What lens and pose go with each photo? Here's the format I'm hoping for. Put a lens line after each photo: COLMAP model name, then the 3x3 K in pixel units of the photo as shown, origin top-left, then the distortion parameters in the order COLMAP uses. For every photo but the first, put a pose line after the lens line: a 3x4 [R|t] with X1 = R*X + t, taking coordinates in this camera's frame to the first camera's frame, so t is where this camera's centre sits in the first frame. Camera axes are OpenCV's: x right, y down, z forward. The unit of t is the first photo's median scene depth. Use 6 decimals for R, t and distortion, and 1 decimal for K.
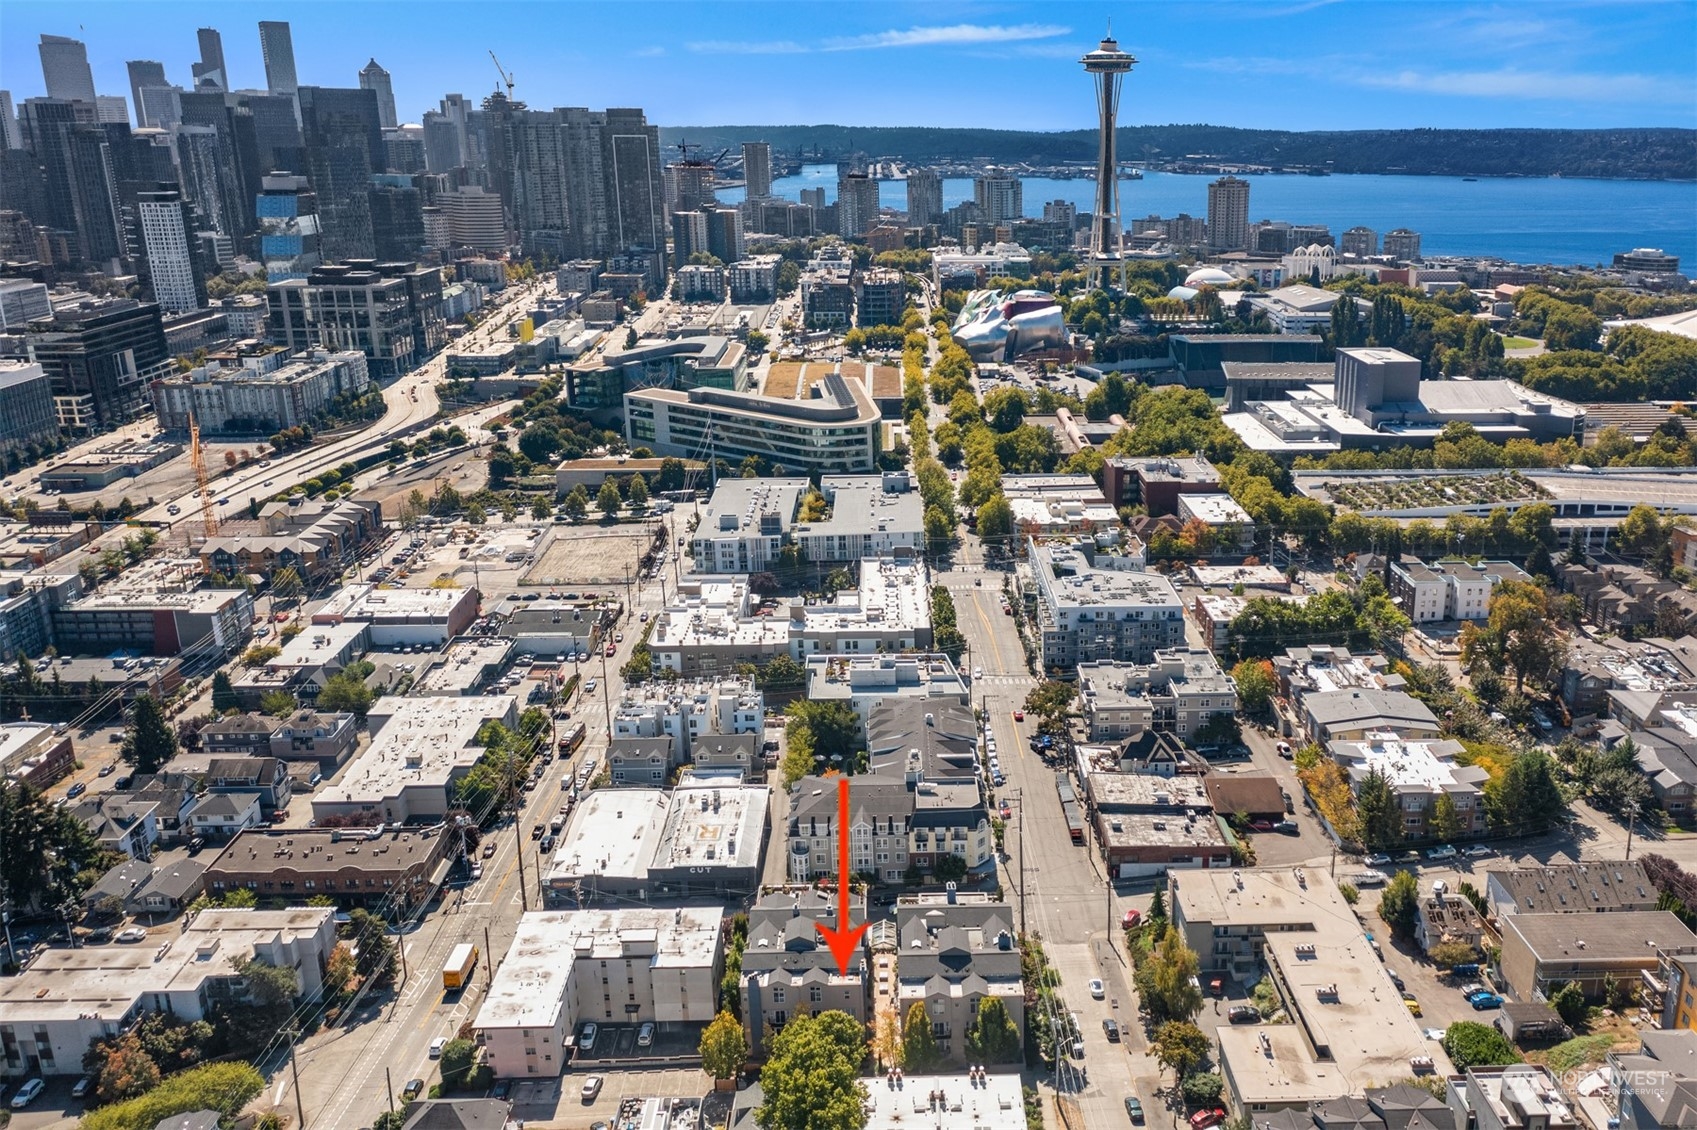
lens RADIAL K [[1383.0, 0, 937.7], [0, 1383.0, 544.4], [0, 0, 1]] dist [-0.000212, 0.001499]
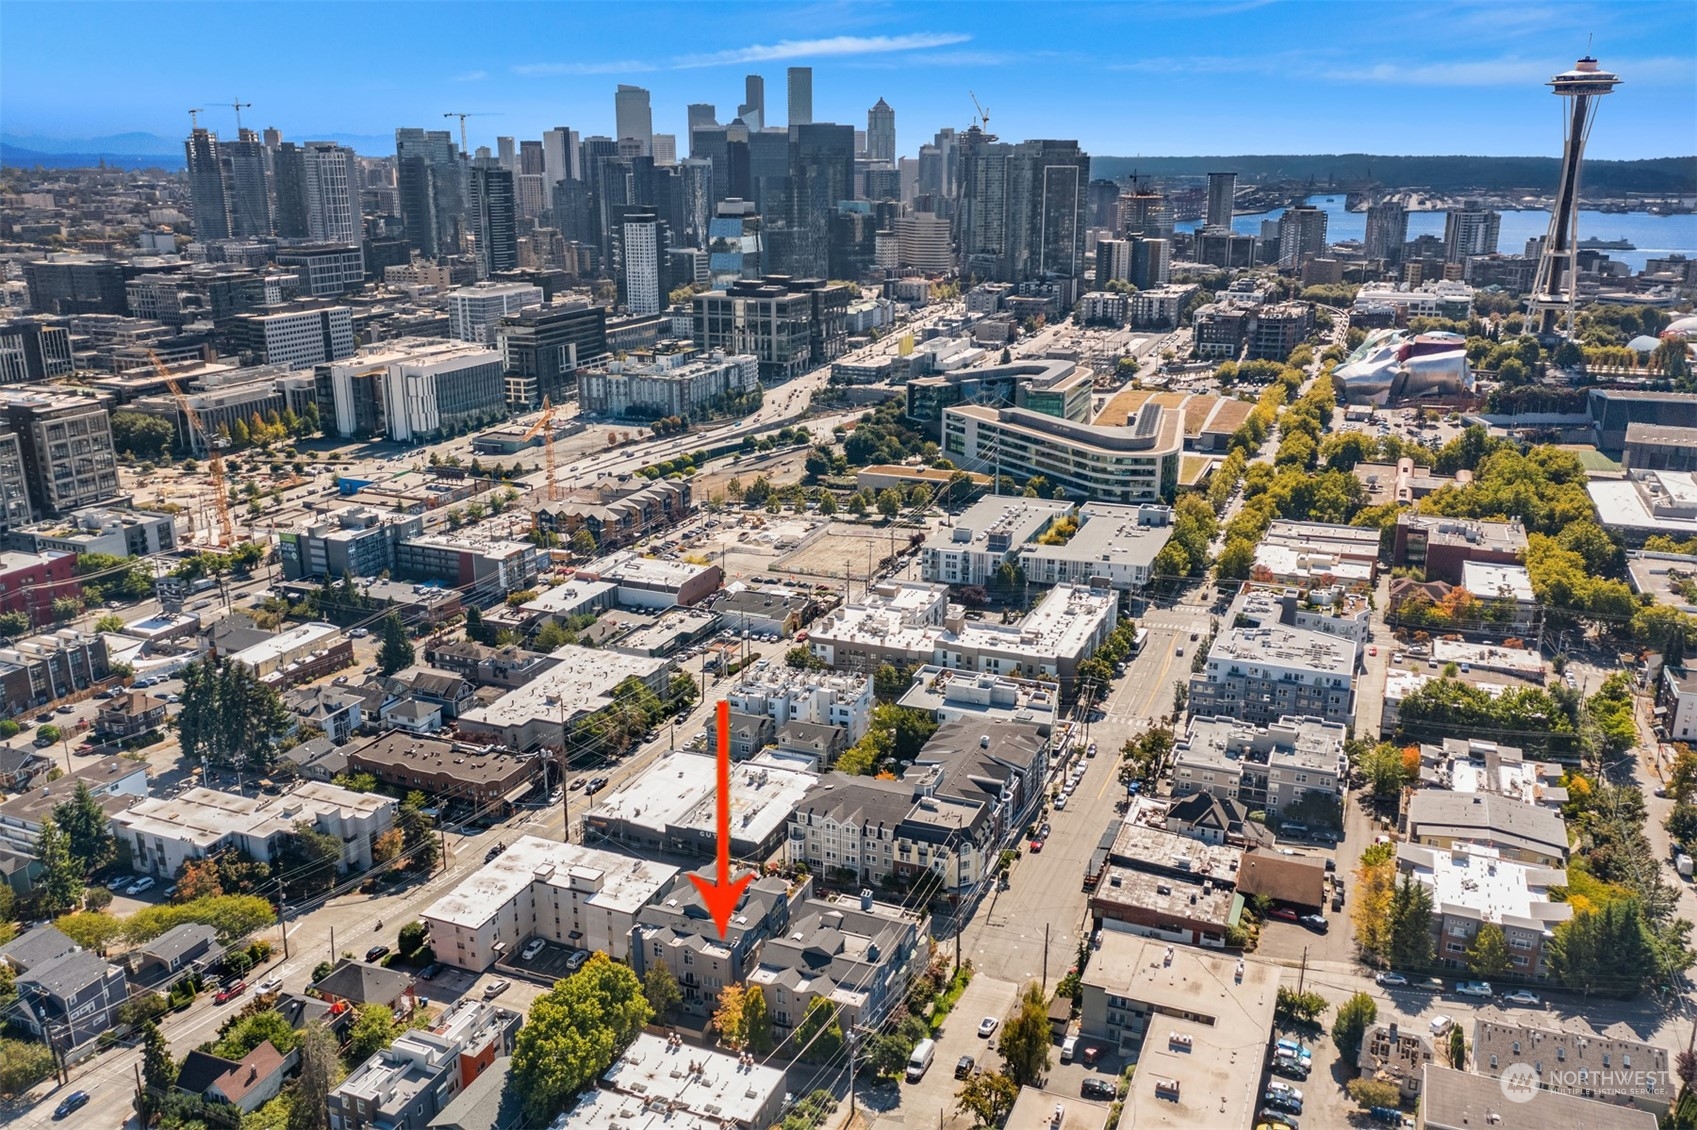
lens RADIAL K [[1337.1, 0, 848.5], [0, 1337.1, 565.0], [0, 0, 1]] dist [0.001389, 0.002877]
pose [[0.906330, 0.119181, -0.405415, 0.202194], [-0.117979, 0.992620, 0.028055, -0.012979], [0.405767, 0.022404, 0.913702, 0.038968]]
